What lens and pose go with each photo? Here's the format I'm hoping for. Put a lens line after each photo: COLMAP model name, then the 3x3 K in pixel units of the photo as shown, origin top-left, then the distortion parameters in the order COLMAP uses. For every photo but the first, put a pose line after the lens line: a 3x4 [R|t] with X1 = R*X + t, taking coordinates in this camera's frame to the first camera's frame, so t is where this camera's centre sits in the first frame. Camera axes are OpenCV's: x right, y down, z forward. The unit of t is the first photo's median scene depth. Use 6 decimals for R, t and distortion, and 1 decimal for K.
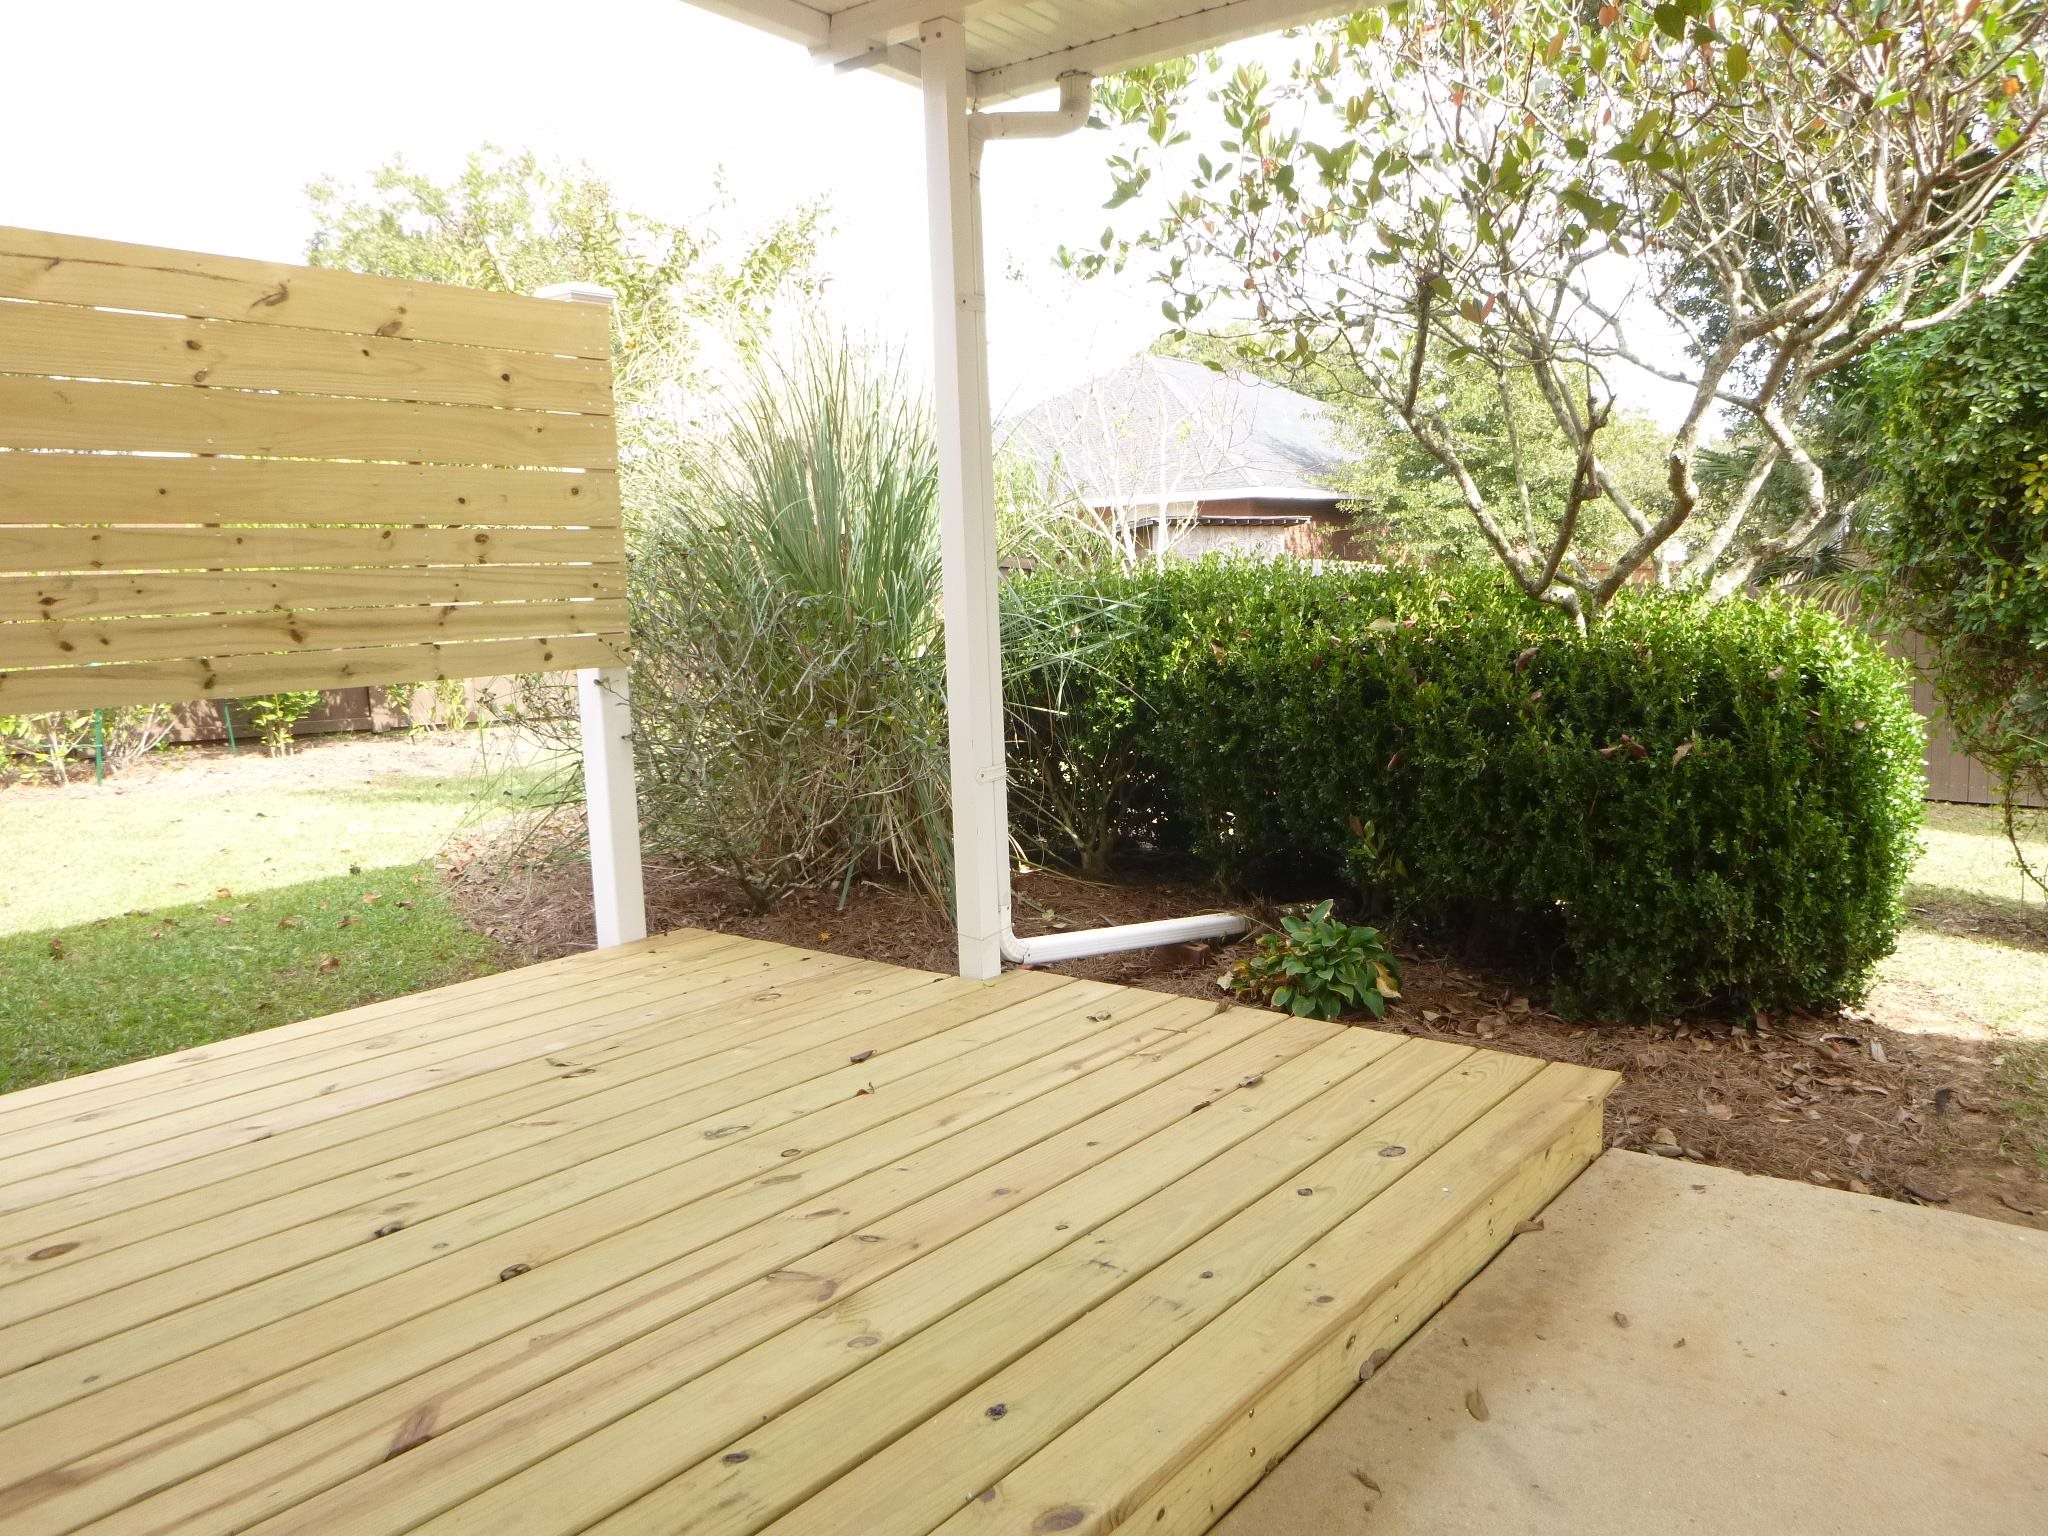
lens RADIAL K [[1523.0, 0, 1031.7], [0, 1523.0, 746.4], [0, 0, 1]] dist [-0.023018, 0.004881]
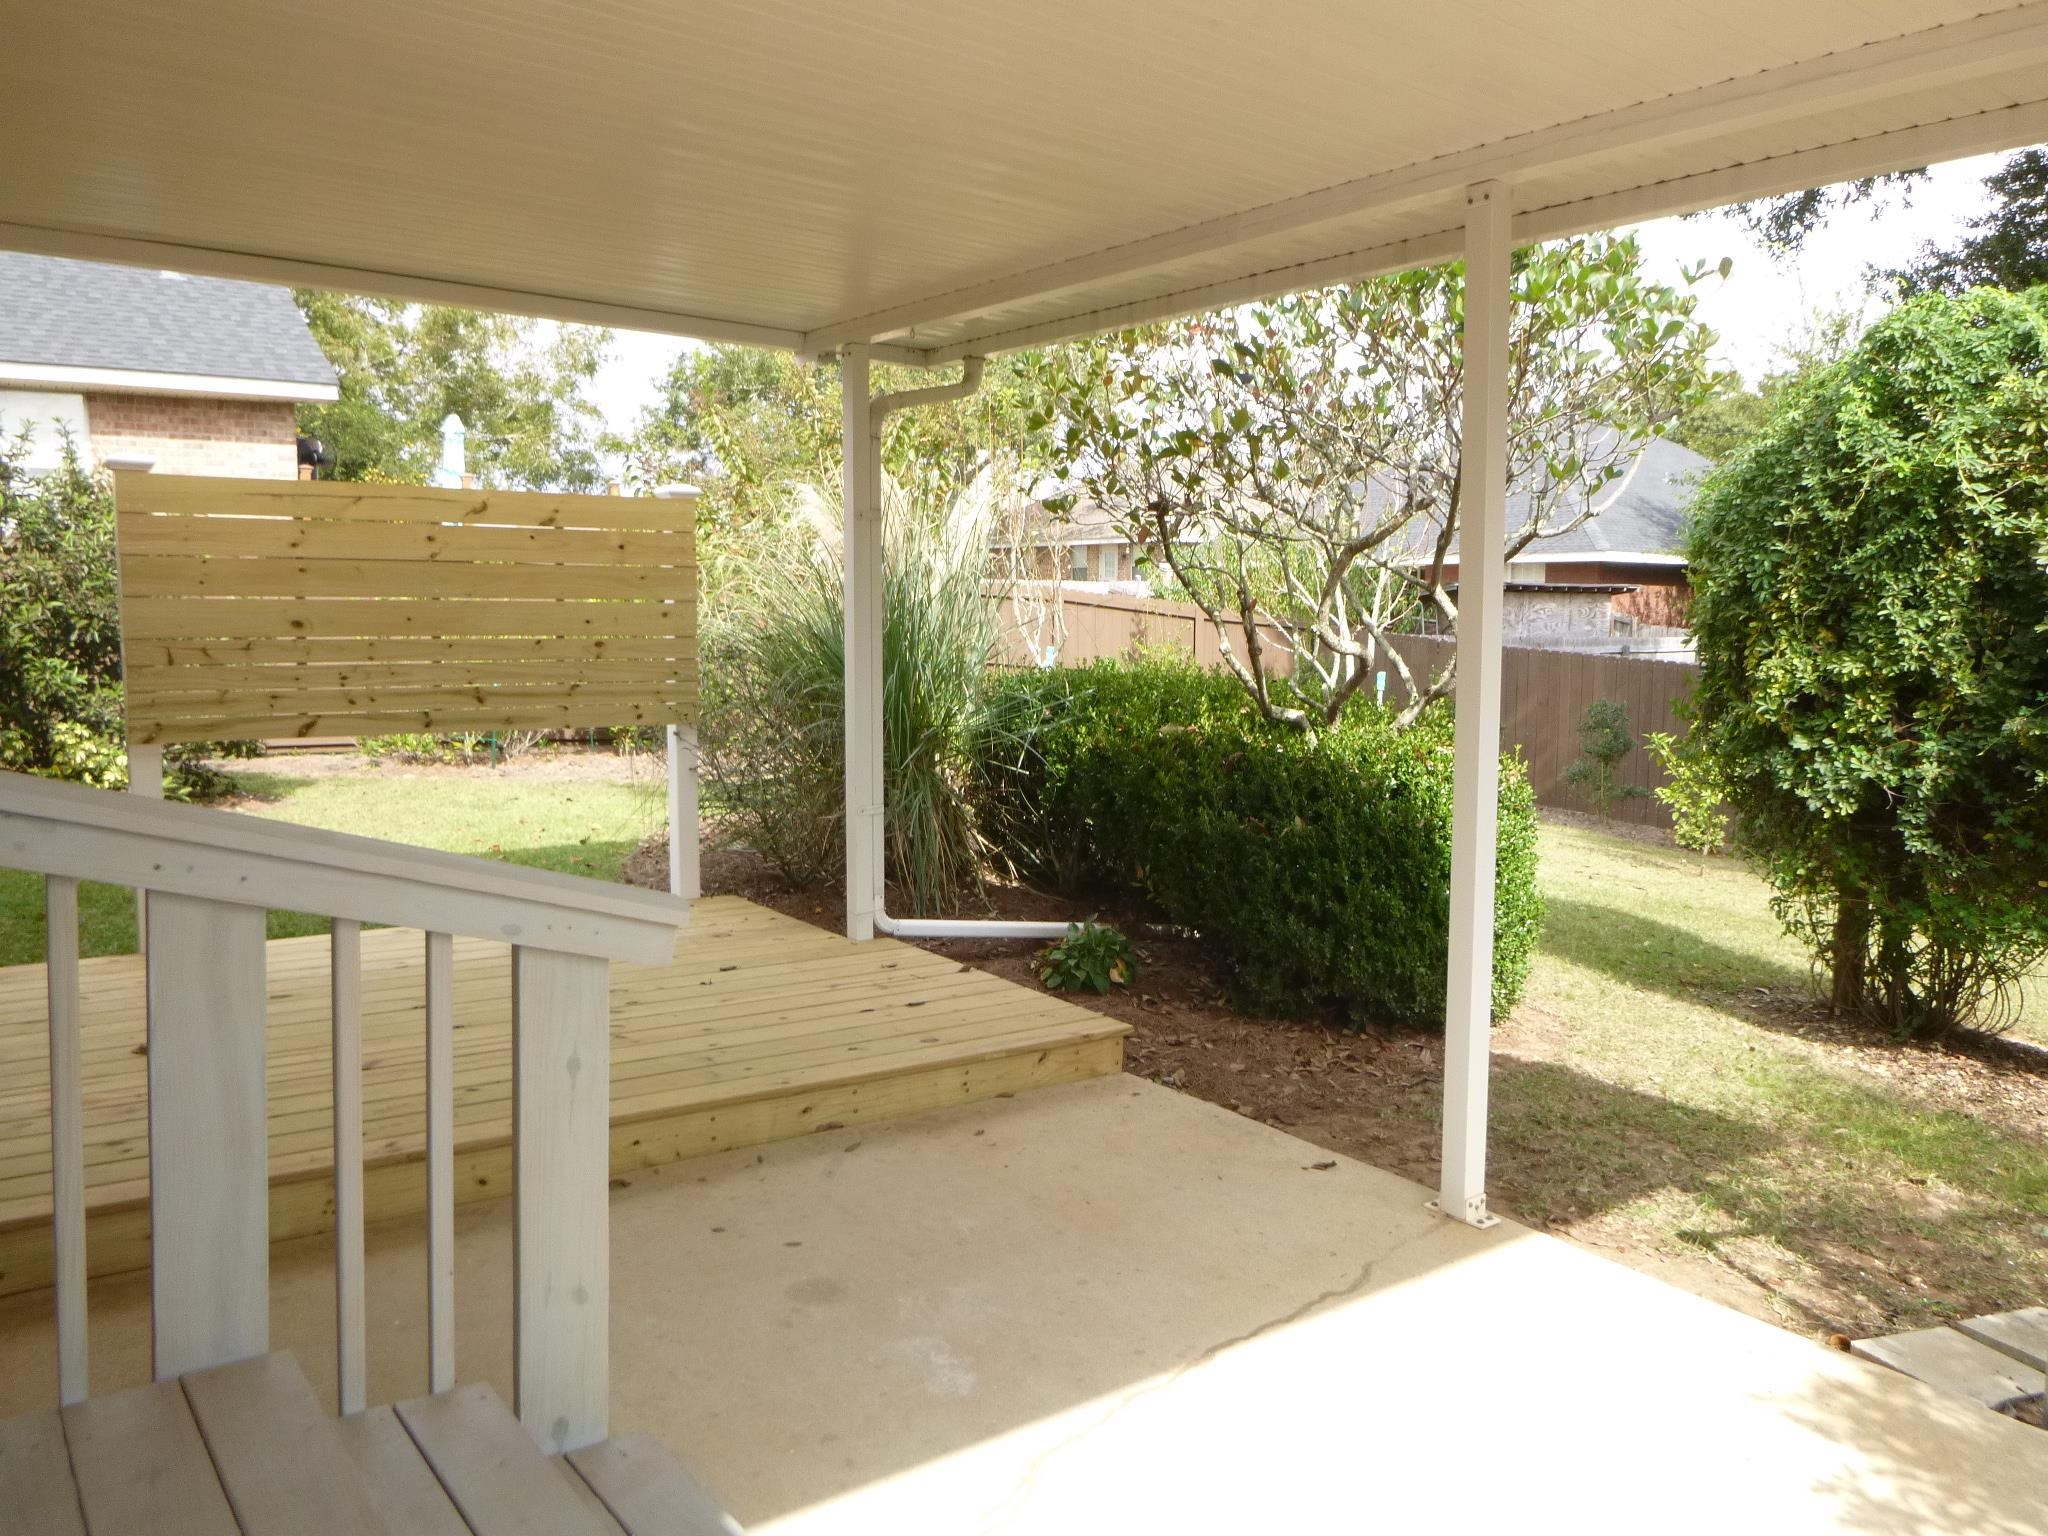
lens RADIAL K [[1527.9, 0, 1050.2], [0, 1527.9, 751.6], [0, 0, 1]] dist [-0.037402, 0.011764]
pose [[0.960349, 0.069910, -0.269894, 0.557917], [-0.073928, 0.997252, -0.004739, -0.047474], [0.268821, 0.024504, 0.962878, -0.457723]]
